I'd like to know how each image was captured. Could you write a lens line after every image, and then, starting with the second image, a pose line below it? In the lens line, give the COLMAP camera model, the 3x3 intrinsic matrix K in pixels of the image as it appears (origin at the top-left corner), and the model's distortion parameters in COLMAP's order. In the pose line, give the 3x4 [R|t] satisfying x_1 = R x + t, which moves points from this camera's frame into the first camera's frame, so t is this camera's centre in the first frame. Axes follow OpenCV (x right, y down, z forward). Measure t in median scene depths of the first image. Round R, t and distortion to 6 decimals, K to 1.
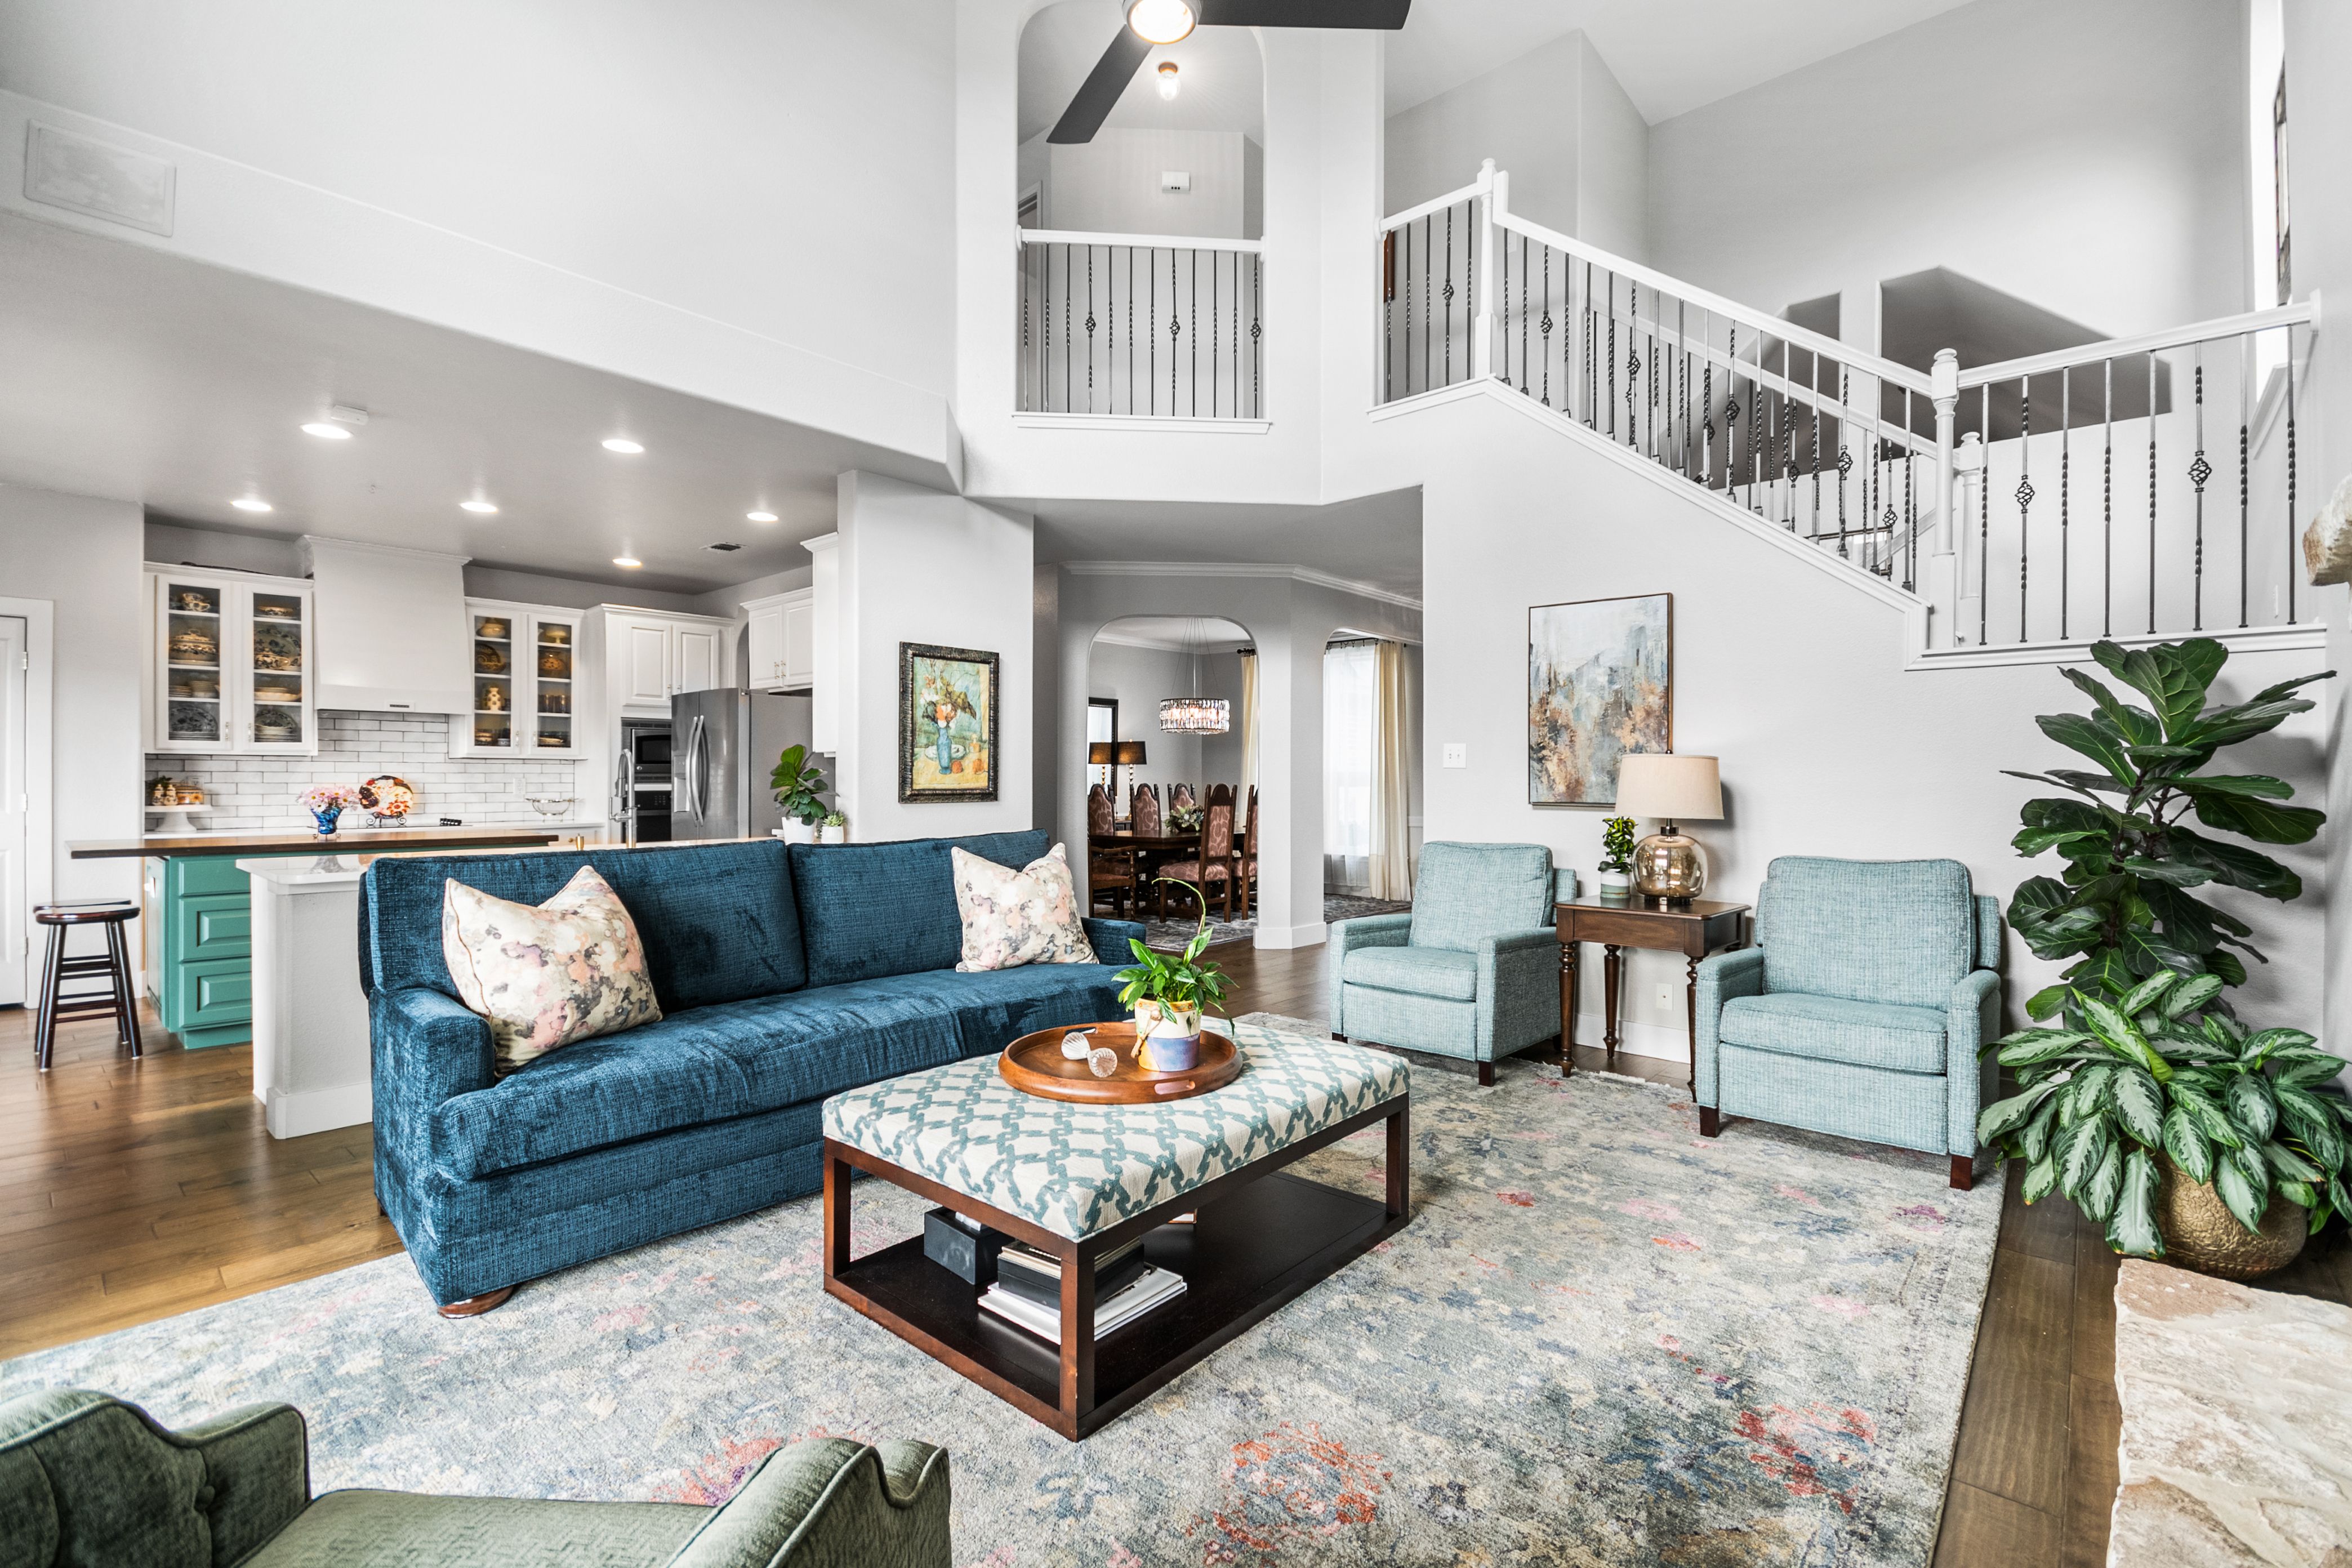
lens RADIAL K [[1033.5, 0, 1181.8], [0, 1033.5, 778.4], [0, 0, 1]] dist [0.012240, -0.011169]
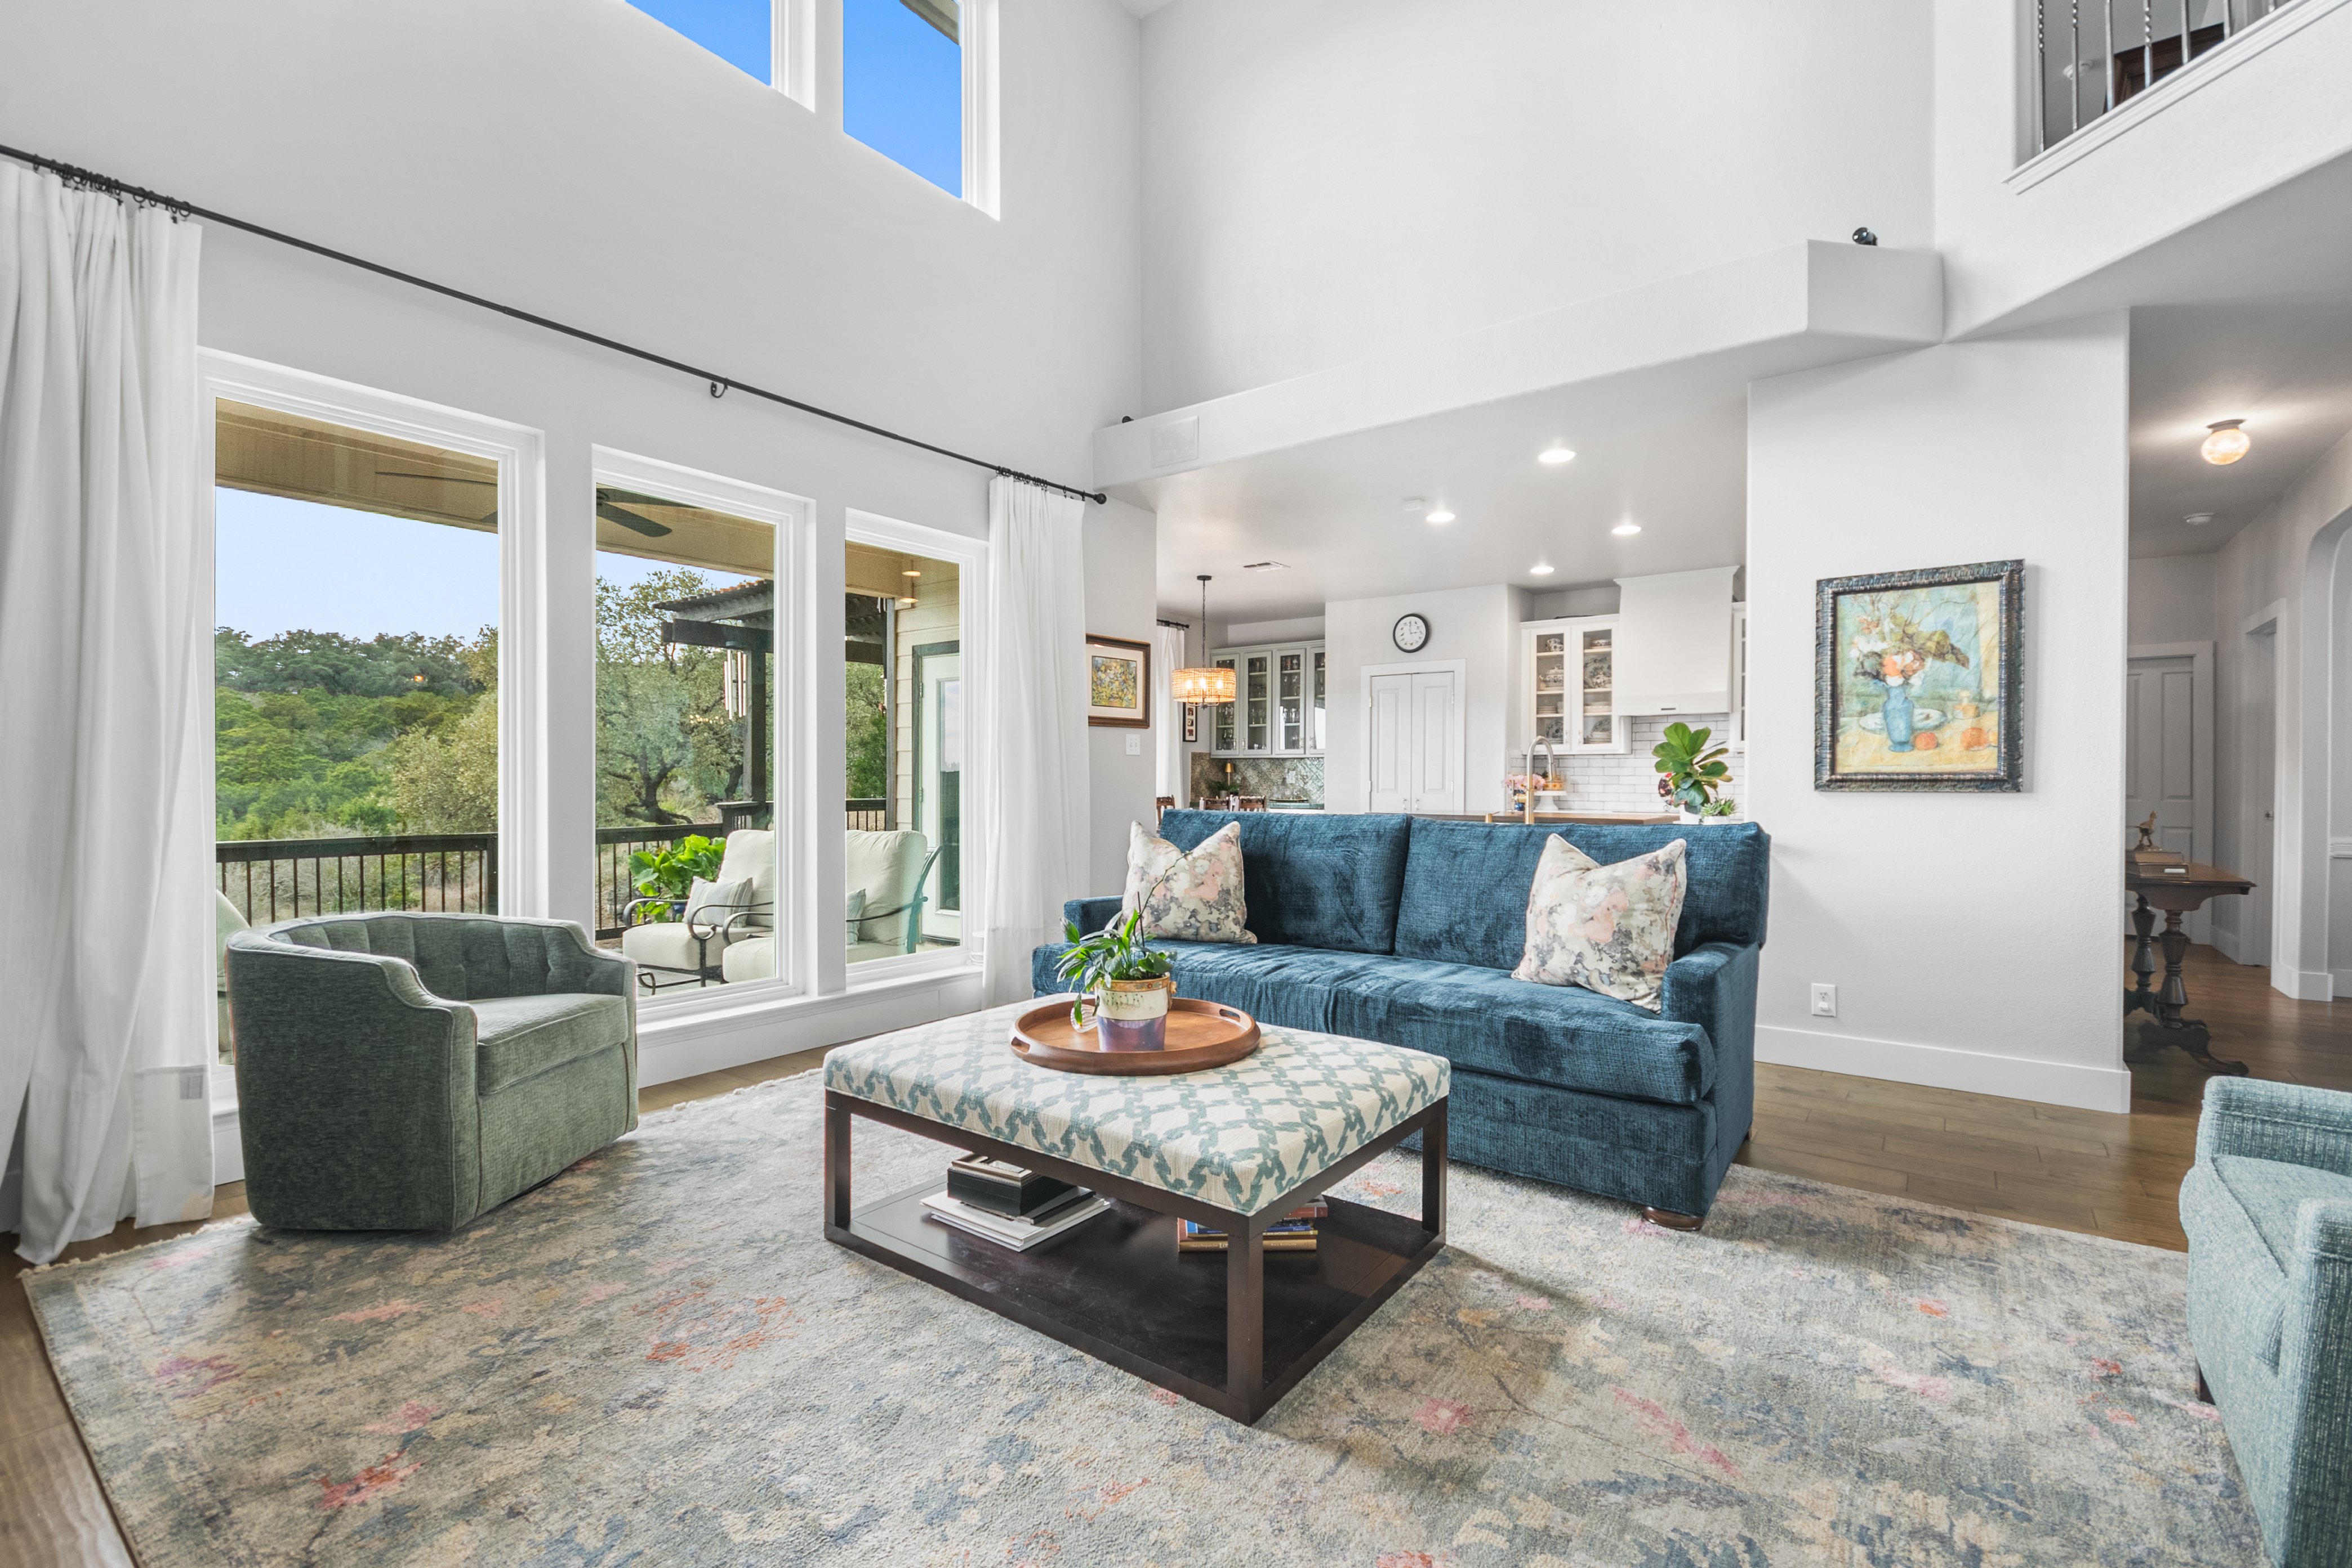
lens RADIAL K [[1033.5, 0, 1191.0], [0, 1033.5, 803.2], [0, 0, 1]] dist [0.012240, -0.011169]
pose [[0.073595, 0.018369, -0.997119, 0.381277], [0.000884, 0.999829, 0.018484, 0.014914], [0.997288, -0.002242, 0.073566, 0.397881]]
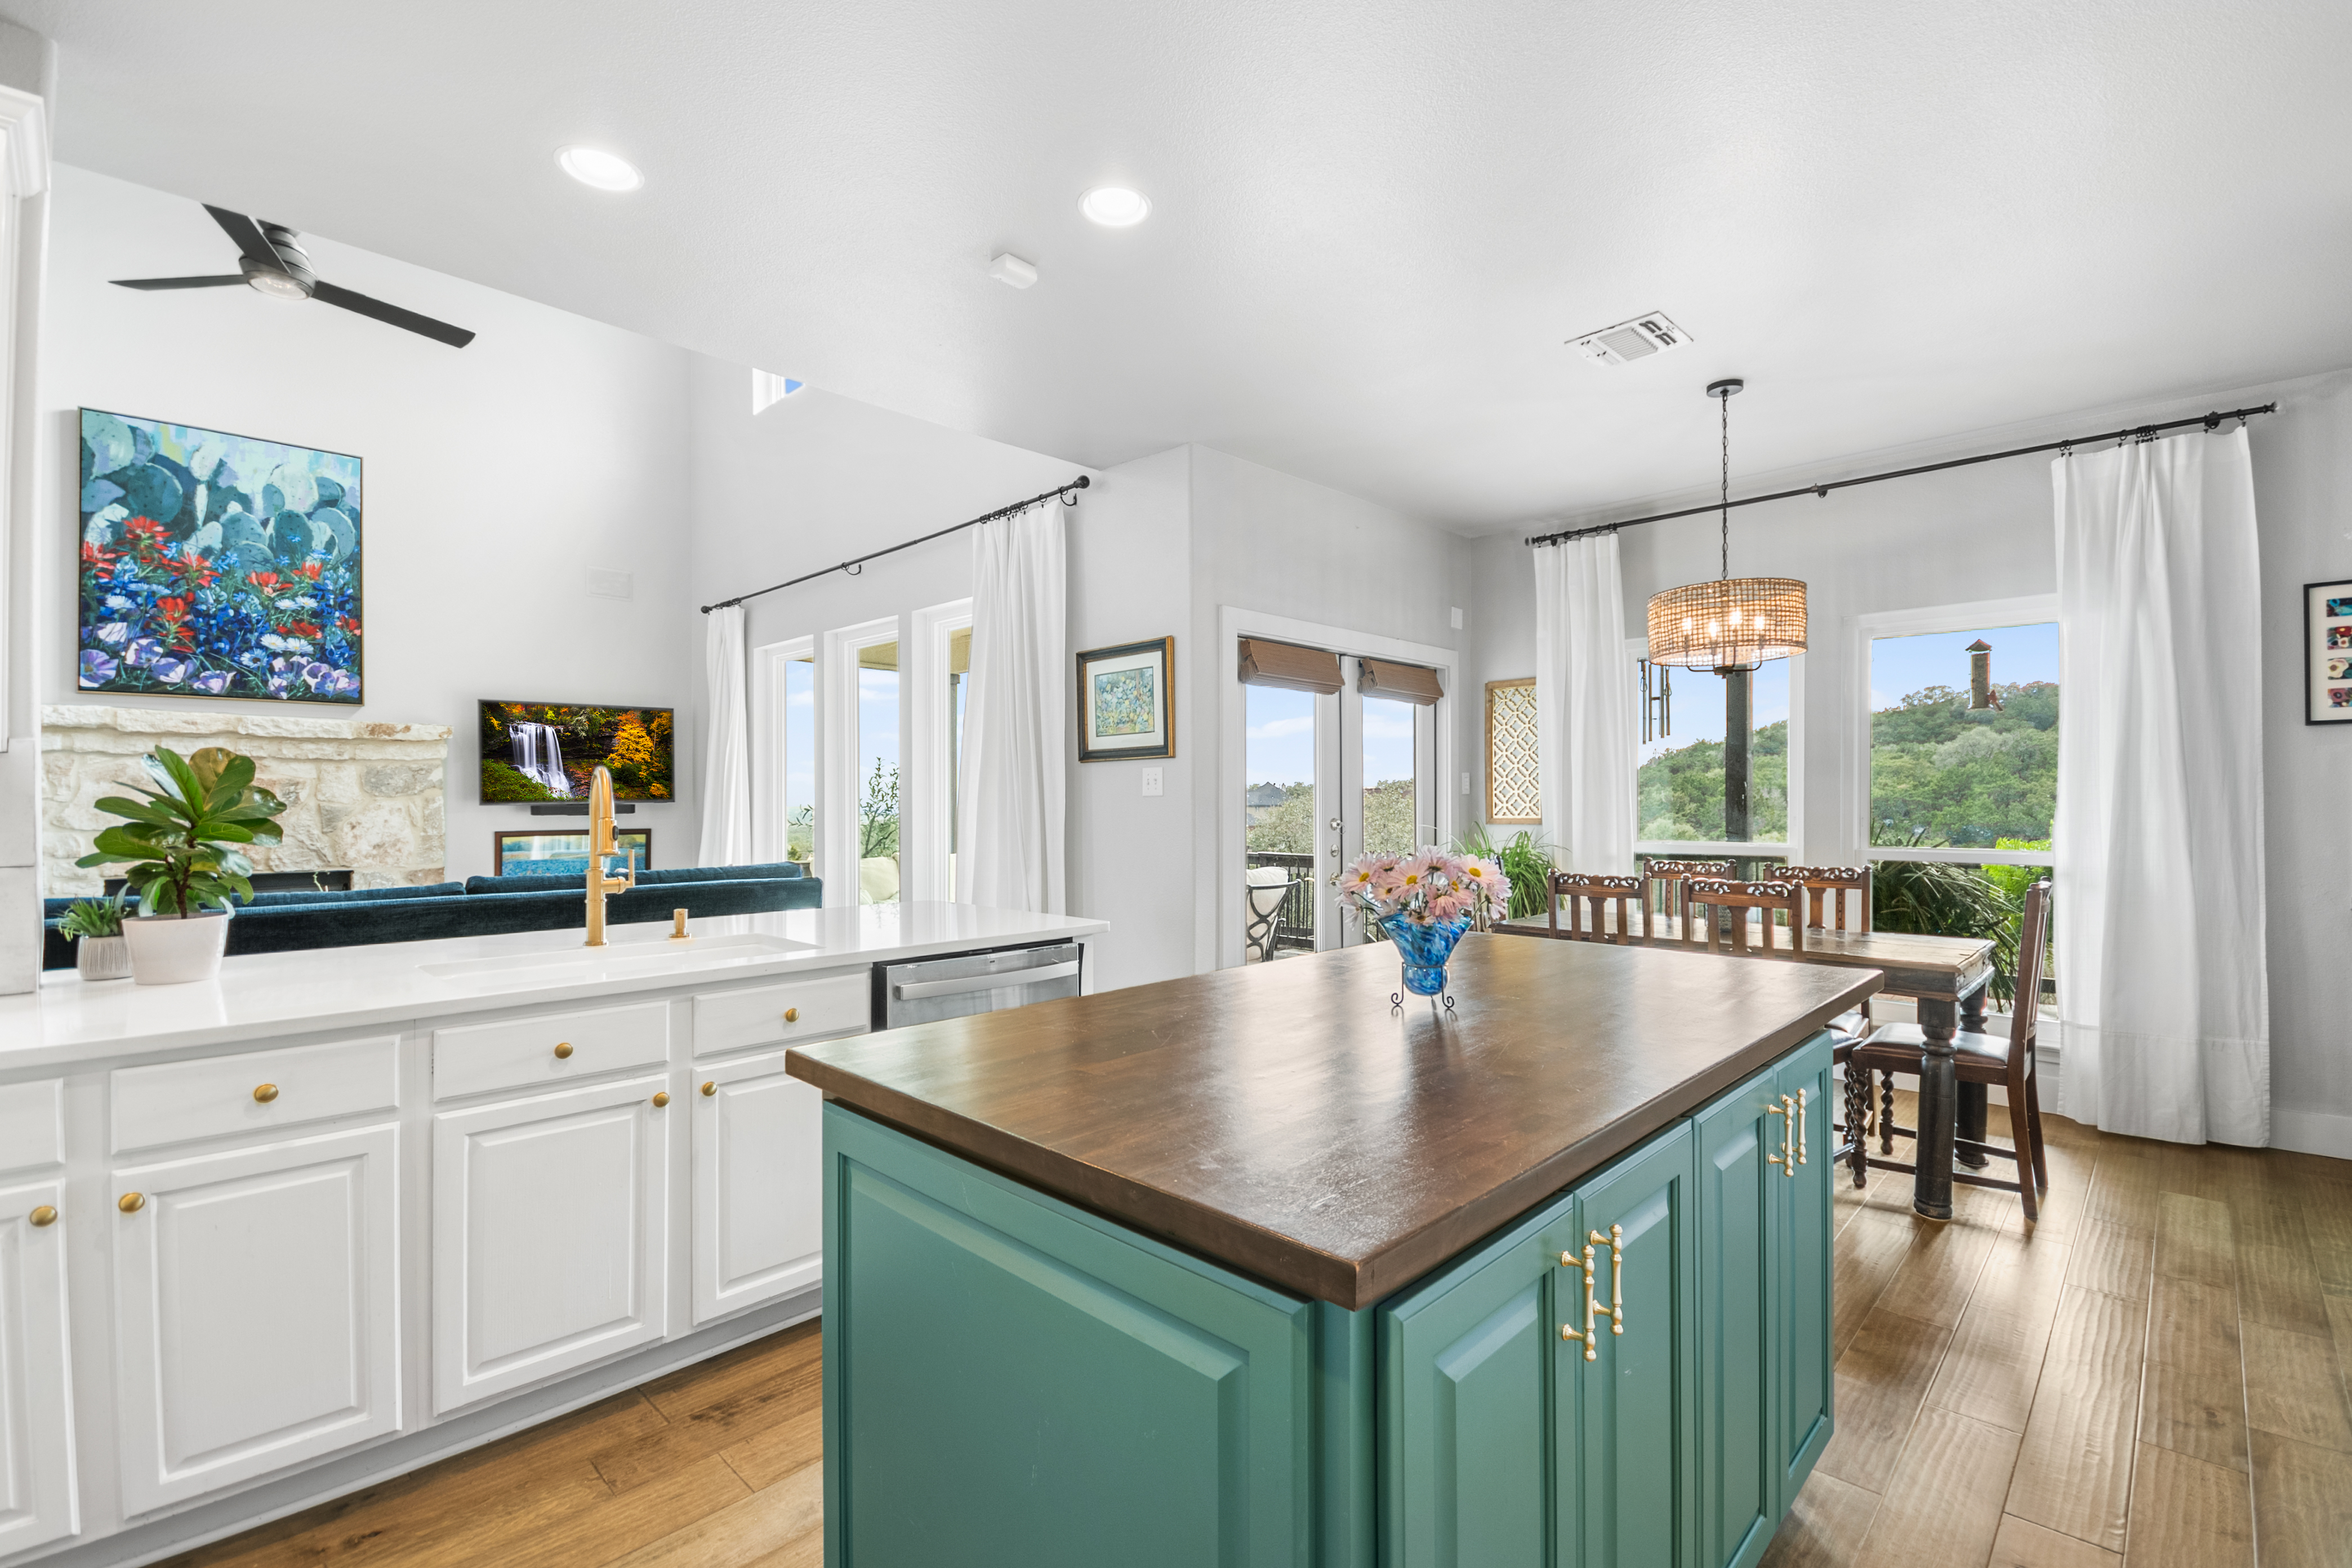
lens RADIAL K [[1033.5, 0, 1170.1], [0, 1033.5, 800.4], [0, 0, 1]] dist [0.012240, -0.011169]
pose [[-0.998025, -0.000860, 0.062809, -0.631264], [-0.000802, 0.999999, 0.000945, -0.009714], [-0.062810, 0.000892, -0.998025, 1.106730]]
